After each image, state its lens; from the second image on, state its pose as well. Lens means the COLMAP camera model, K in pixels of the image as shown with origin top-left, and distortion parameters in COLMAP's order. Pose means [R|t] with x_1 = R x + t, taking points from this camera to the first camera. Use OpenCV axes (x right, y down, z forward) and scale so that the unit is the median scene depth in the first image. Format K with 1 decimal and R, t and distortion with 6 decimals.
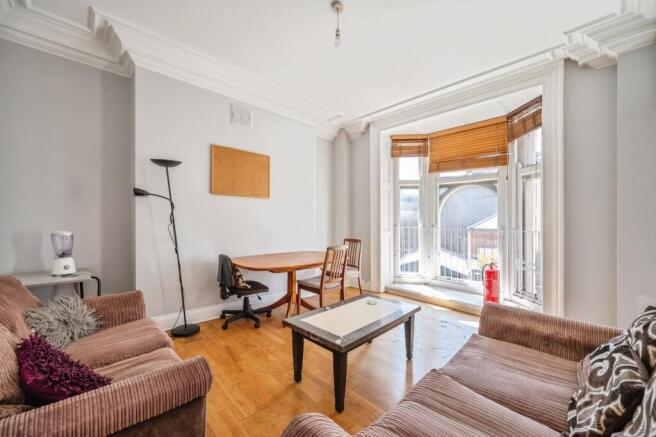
lens RADIAL K [[263.5, 0, 329.0], [0, 263.5, 220.7], [0, 0, 1]] dist [-0.000261, 0.000026]
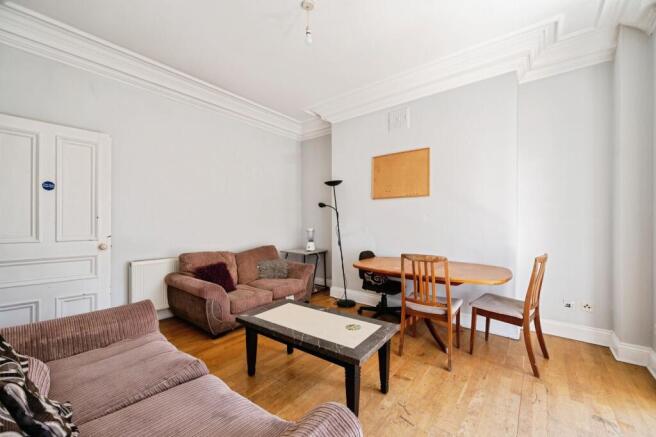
lens RADIAL K [[268.5, 0, 329.3], [0, 268.5, 226.5], [0, 0, 1]] dist [0.000925, -0.000004]
pose [[0.129715, 0.003781, -0.991544, 0.665928], [0.003203, 0.999986, 0.004232, 0.012525], [0.991546, -0.003725, 0.129701, 0.603941]]
